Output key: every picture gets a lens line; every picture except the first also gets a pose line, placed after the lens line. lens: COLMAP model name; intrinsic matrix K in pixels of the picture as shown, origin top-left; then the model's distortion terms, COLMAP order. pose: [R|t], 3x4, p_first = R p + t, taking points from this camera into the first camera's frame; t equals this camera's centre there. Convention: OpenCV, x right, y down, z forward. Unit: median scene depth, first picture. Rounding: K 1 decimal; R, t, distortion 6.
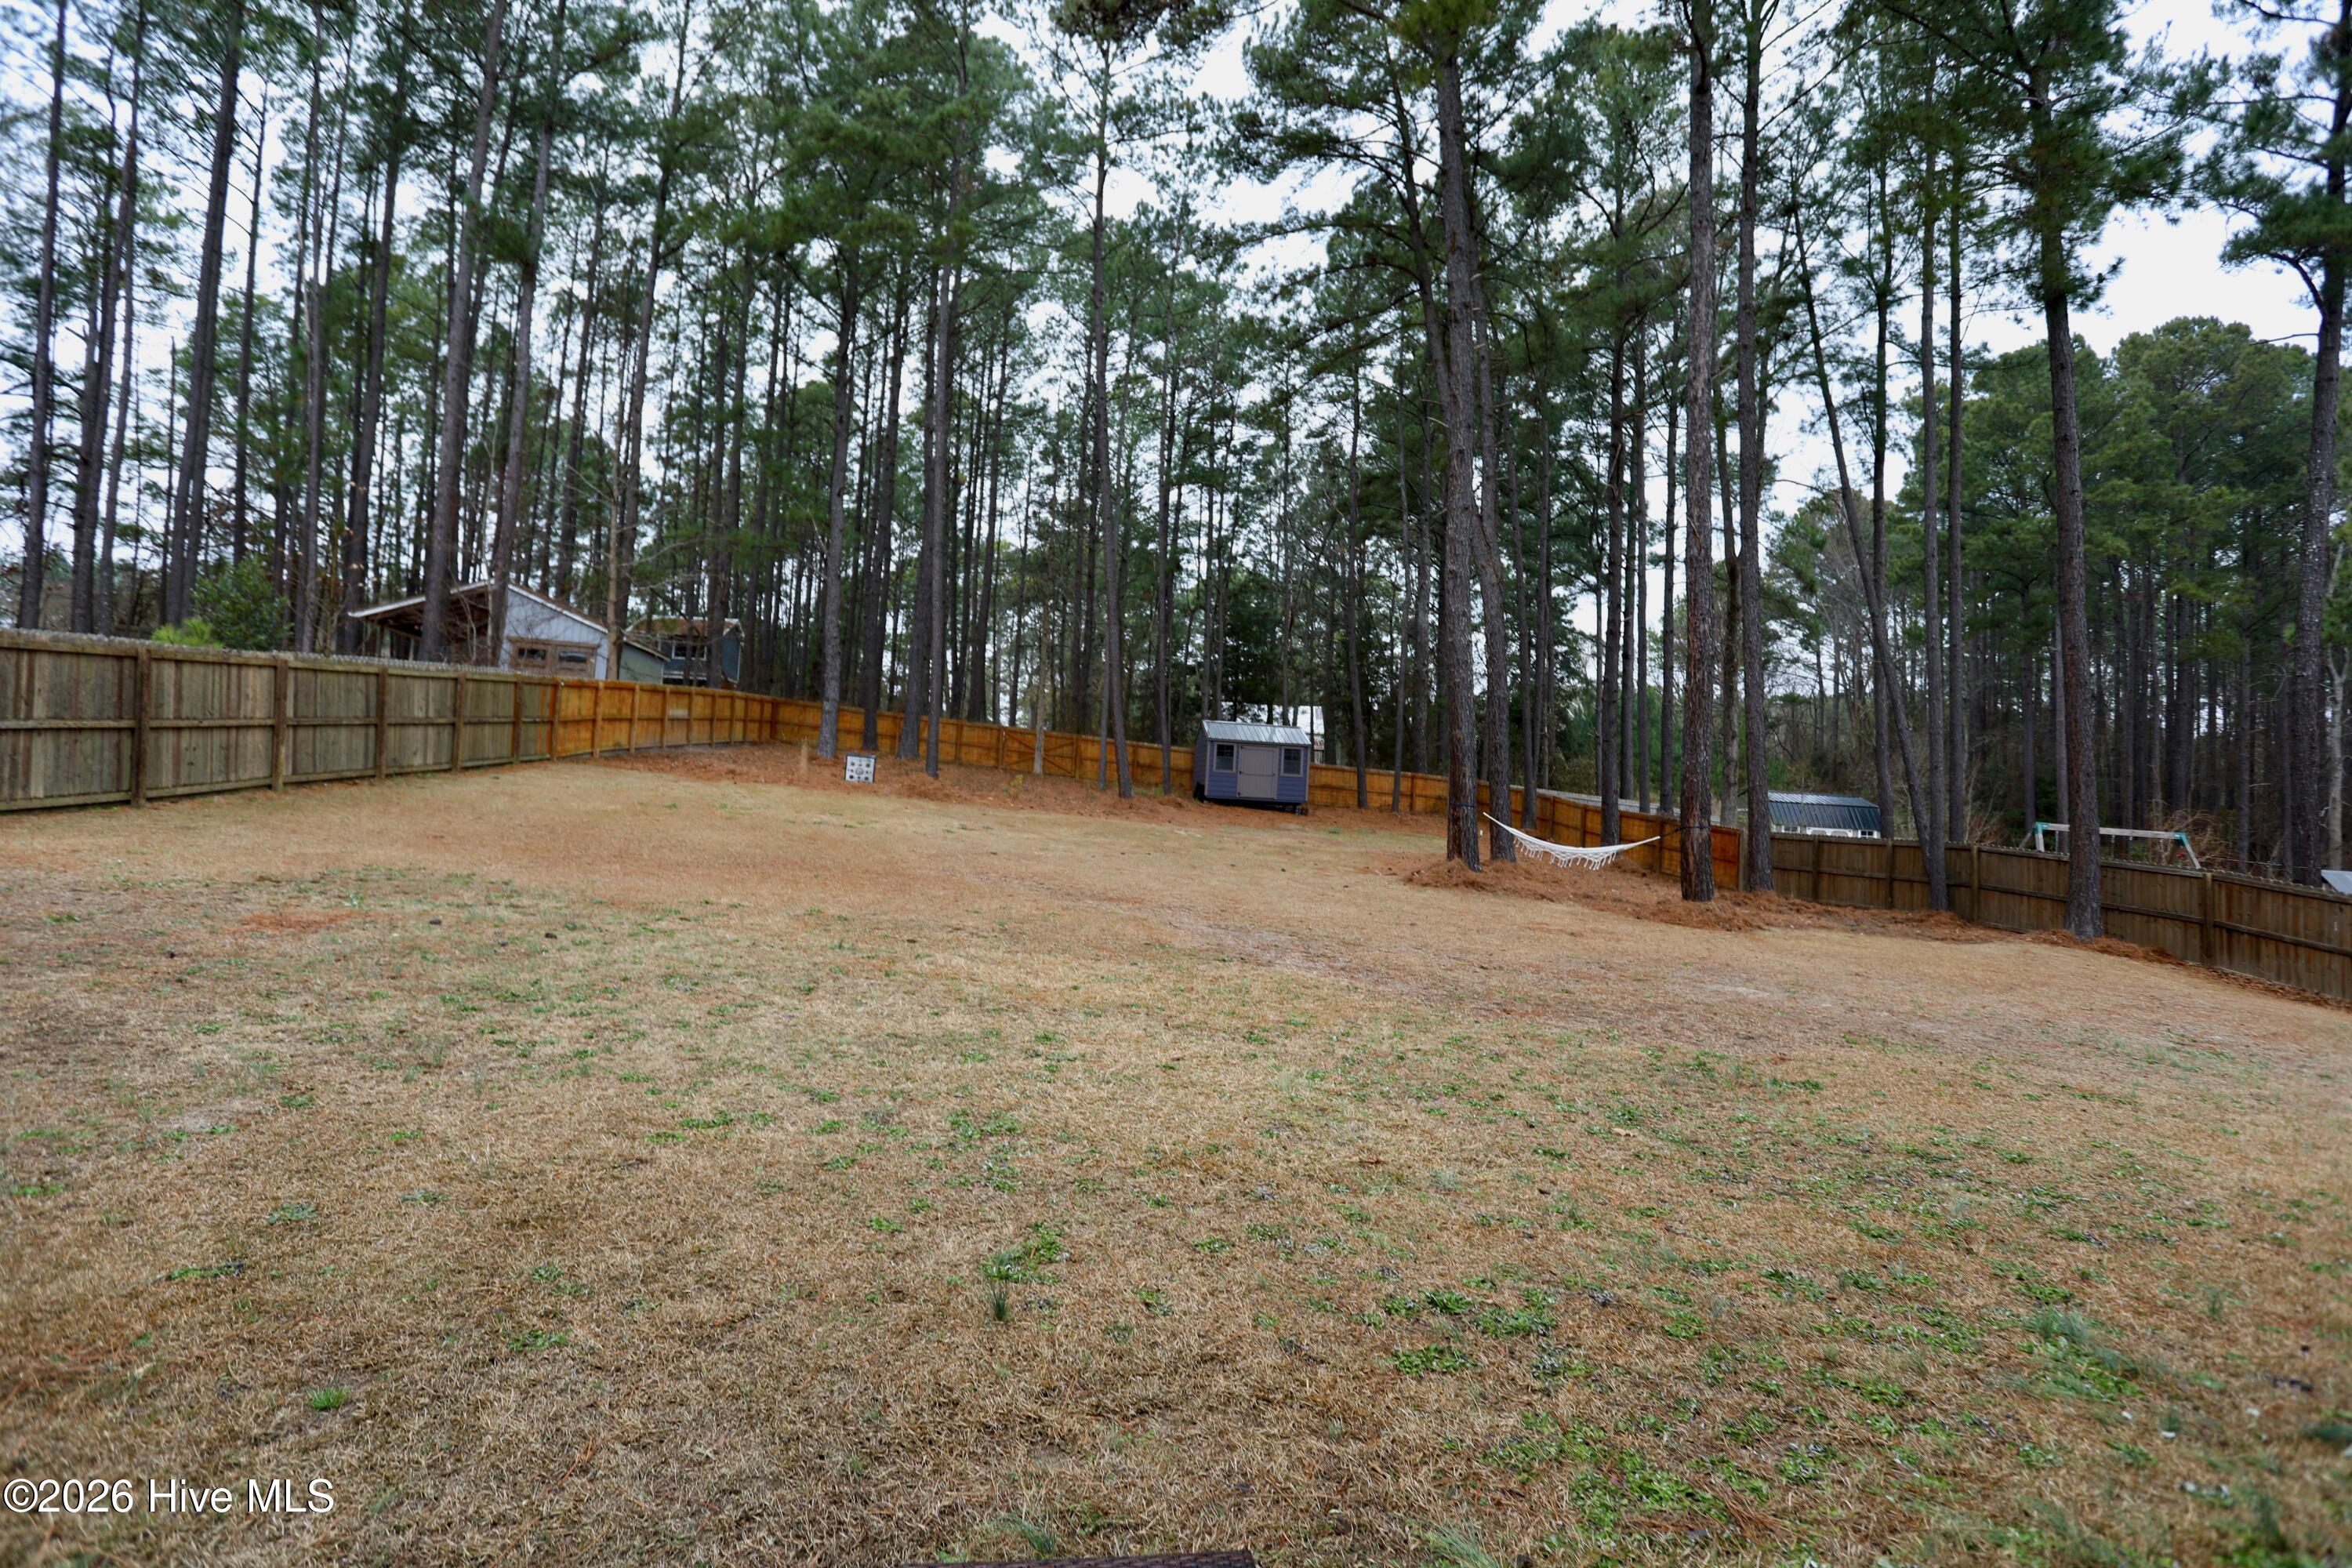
lens RADIAL K [[1143.3, 0, 1175.0], [0, 1143.3, 769.6], [0, 0, 1]] dist [-0.070712, 0.027376]
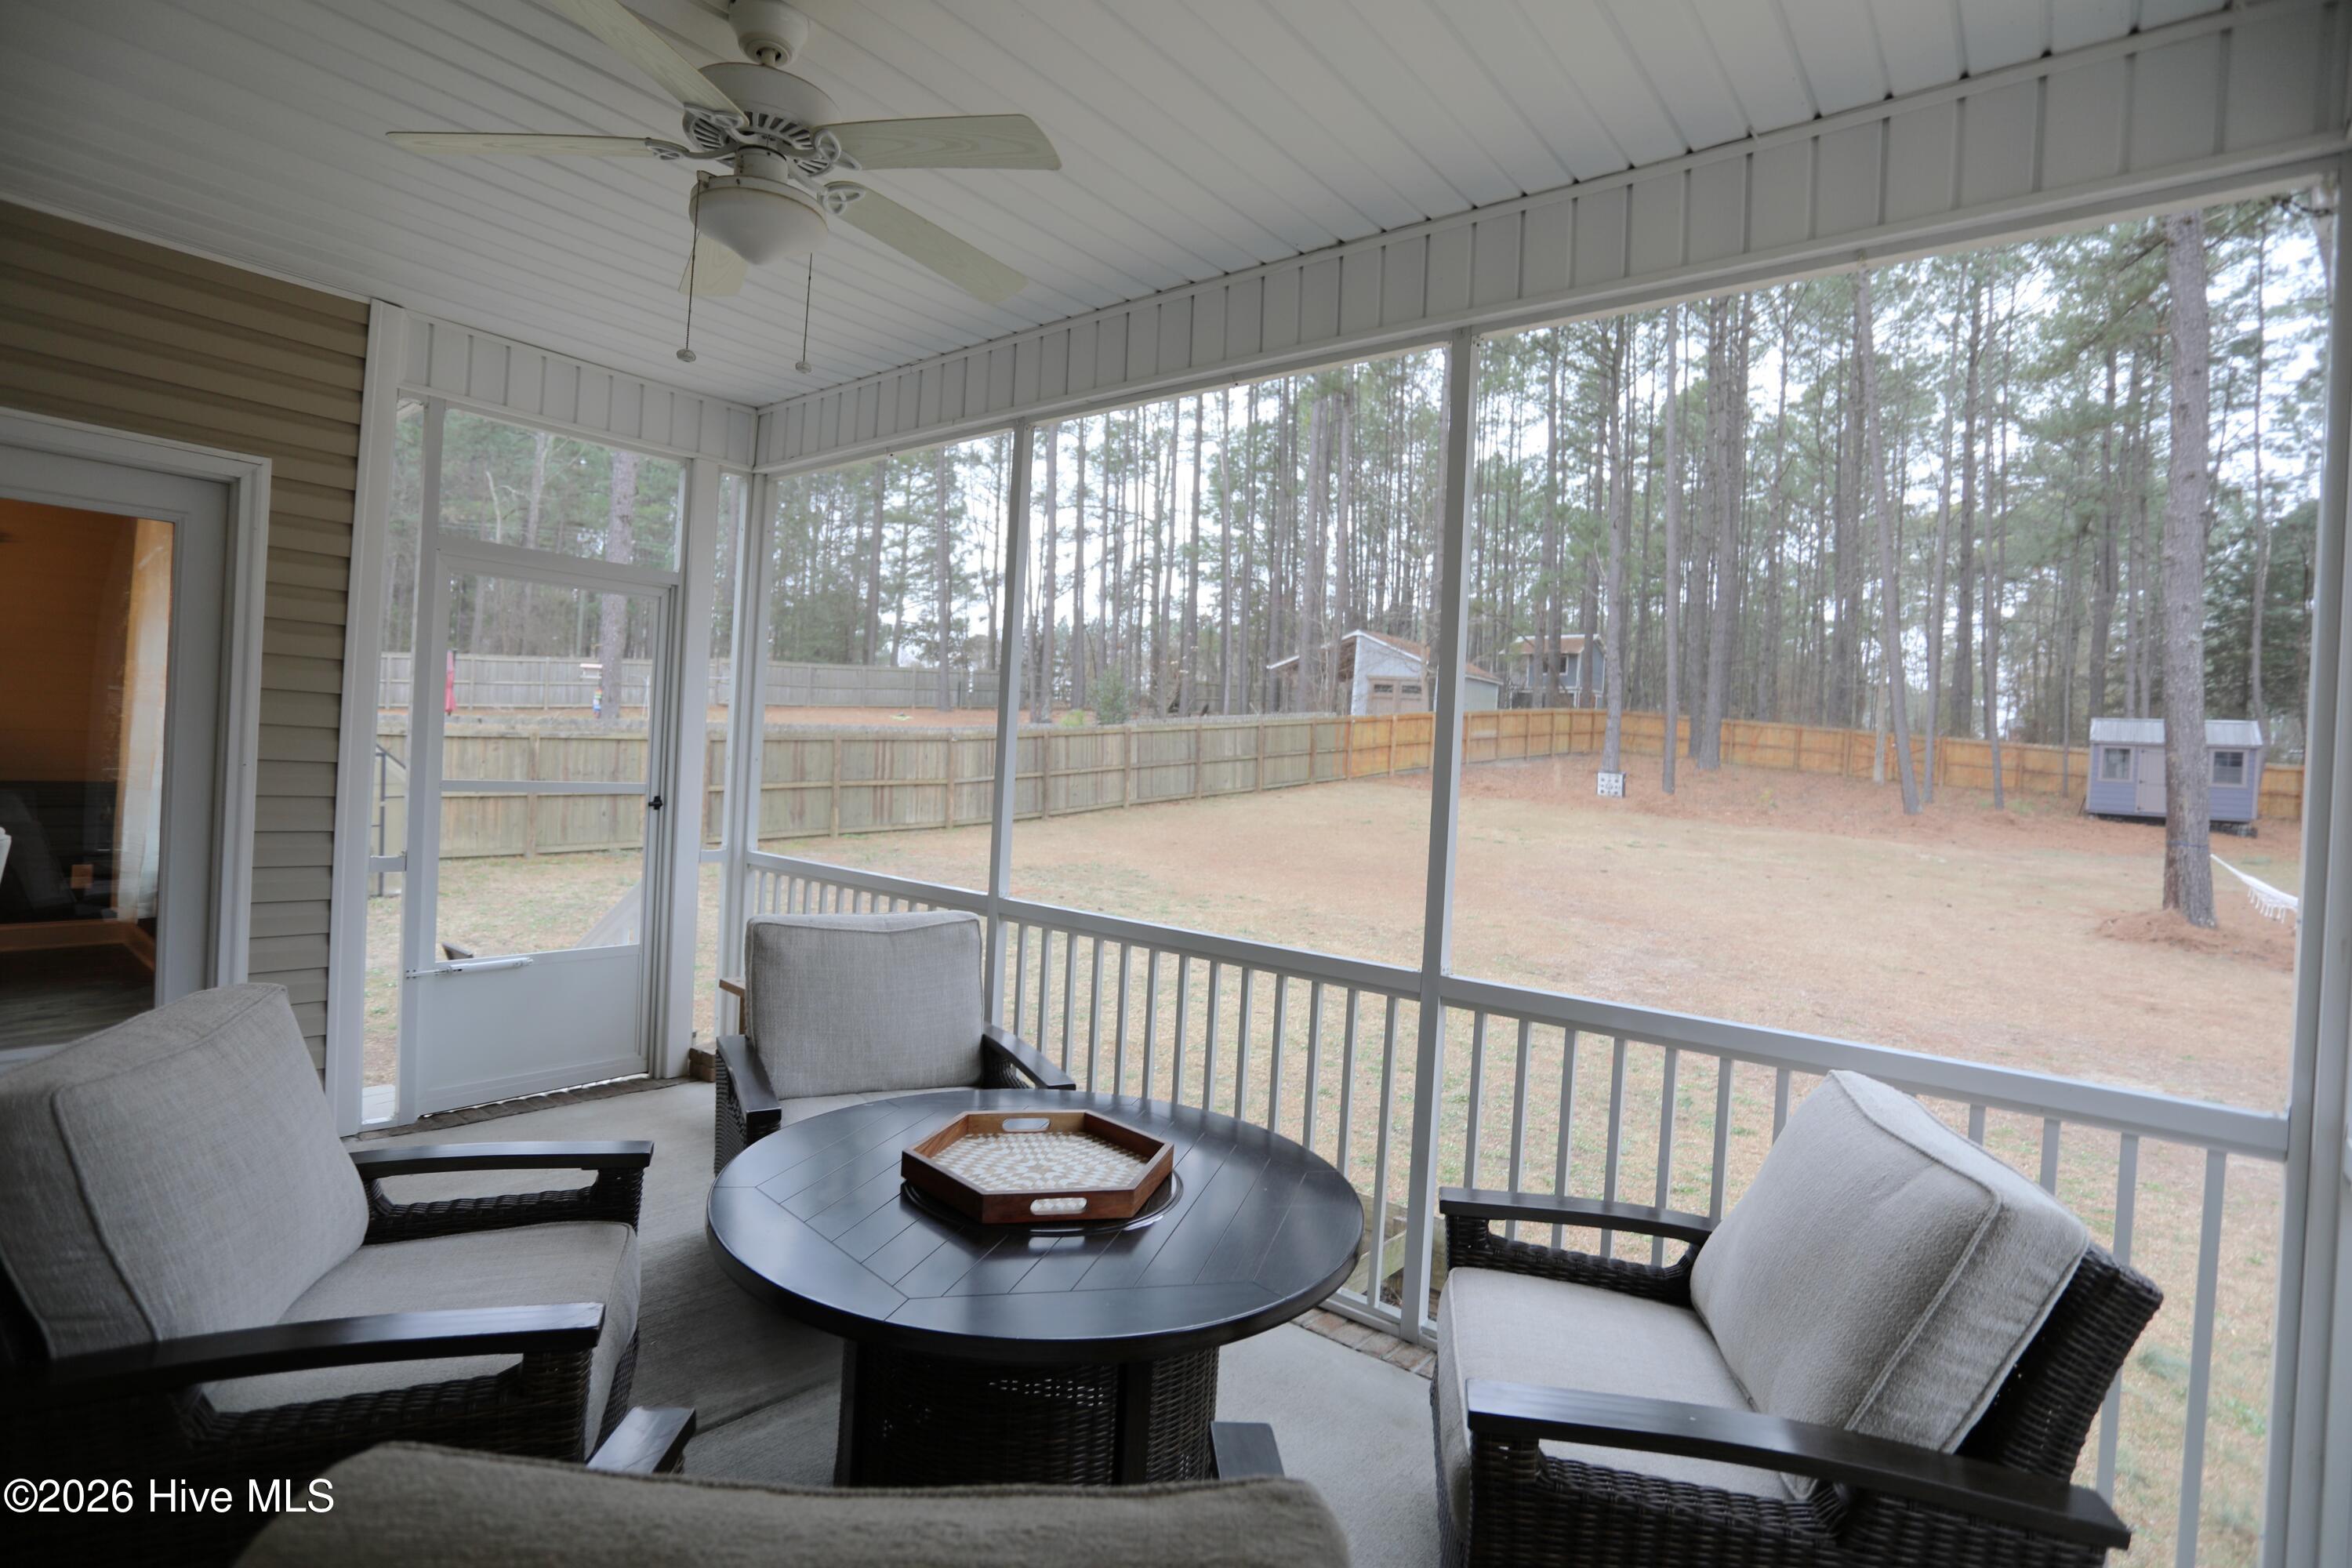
lens RADIAL K [[1143.3, 0, 1175.0], [0, 1143.3, 769.6], [0, 0, 1]] dist [-0.070712, 0.027376]
pose [[0.679056, -0.004390, -0.734074, 0.340067], [0.009461, 0.999951, 0.002772, -0.030823], [0.734026, -0.008828, 0.679064, -0.067798]]
